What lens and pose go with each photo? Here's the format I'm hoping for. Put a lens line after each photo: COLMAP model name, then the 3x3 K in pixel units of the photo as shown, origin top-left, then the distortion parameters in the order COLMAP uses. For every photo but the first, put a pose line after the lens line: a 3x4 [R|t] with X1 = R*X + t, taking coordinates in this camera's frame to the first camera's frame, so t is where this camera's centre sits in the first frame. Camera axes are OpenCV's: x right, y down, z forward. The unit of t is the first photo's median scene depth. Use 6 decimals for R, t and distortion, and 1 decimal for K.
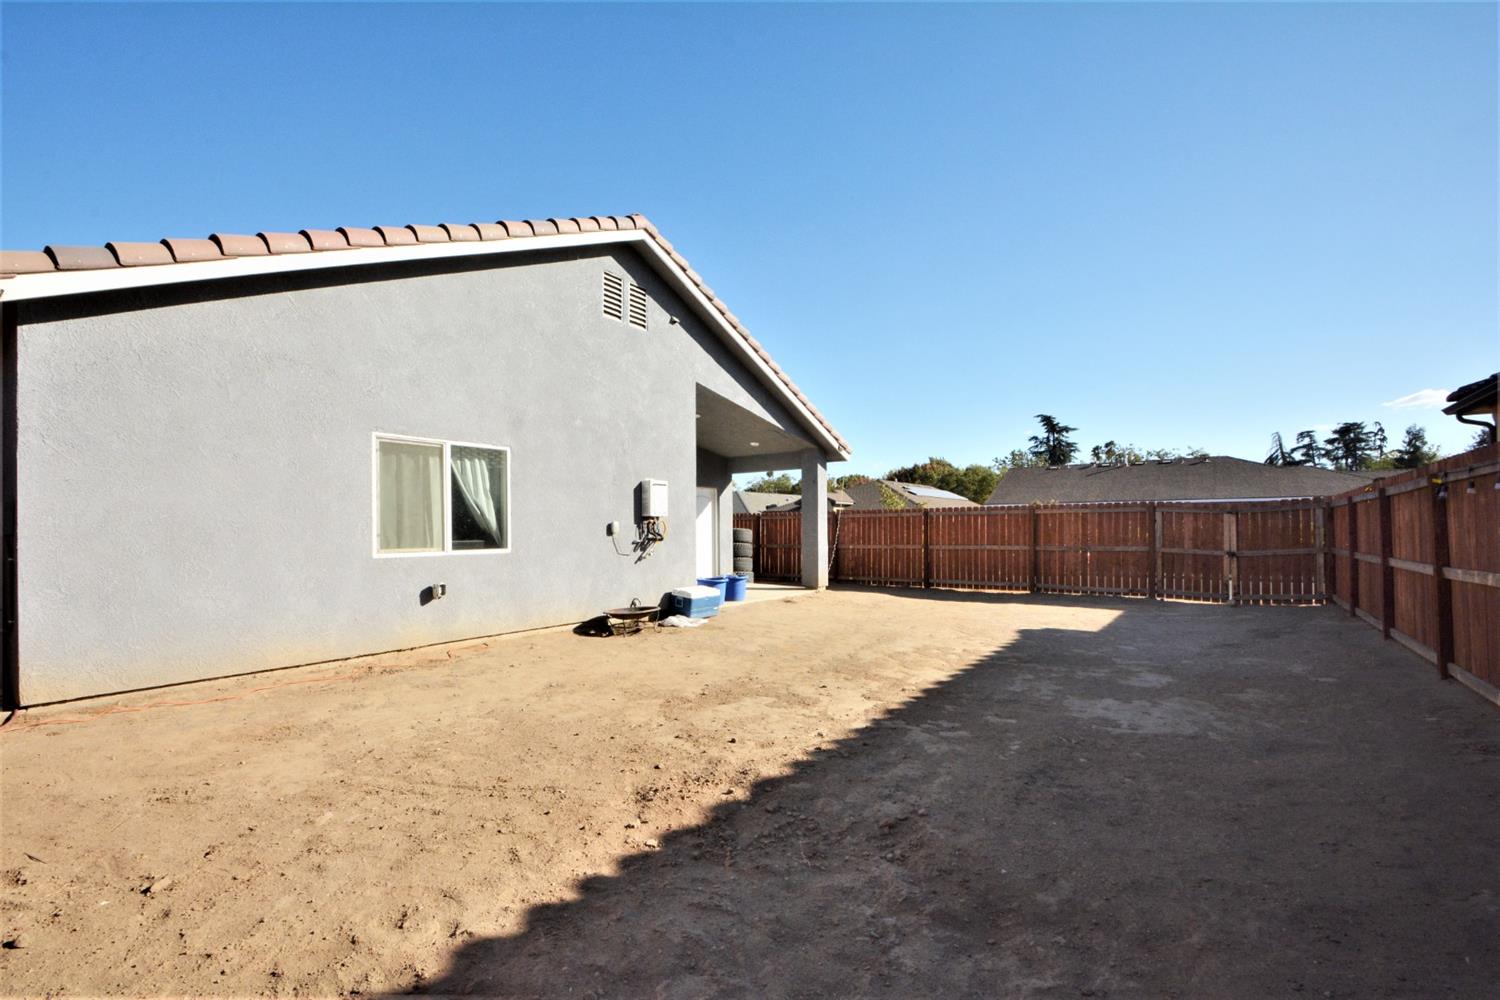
lens RADIAL K [[654.9, 0, 732.7], [0, 654.9, 527.4], [0, 0, 1]] dist [0.008573, -0.014443]
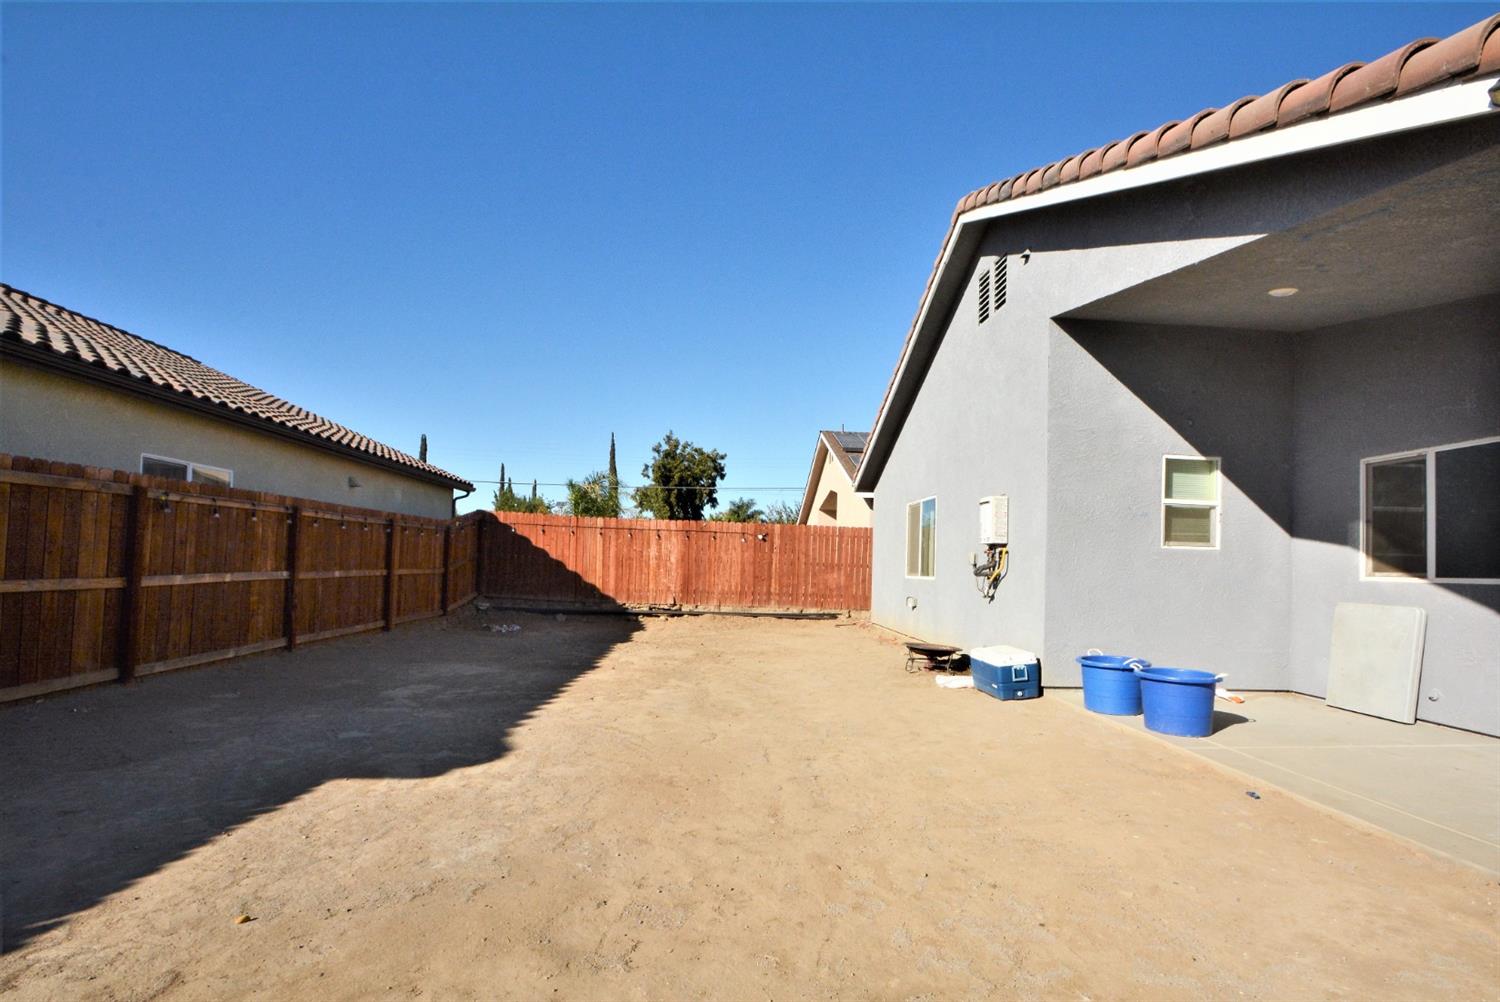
lens RADIAL K [[689.8, 0, 752.7], [0, 689.8, 551.0], [0, 0, 1]] dist [0.000088, -0.000335]
pose [[-0.765958, -0.021145, -0.642543, 0.636967], [-0.014375, 0.999772, -0.015765, 0.007288], [0.642730, -0.002839, -0.766088, 1.495137]]
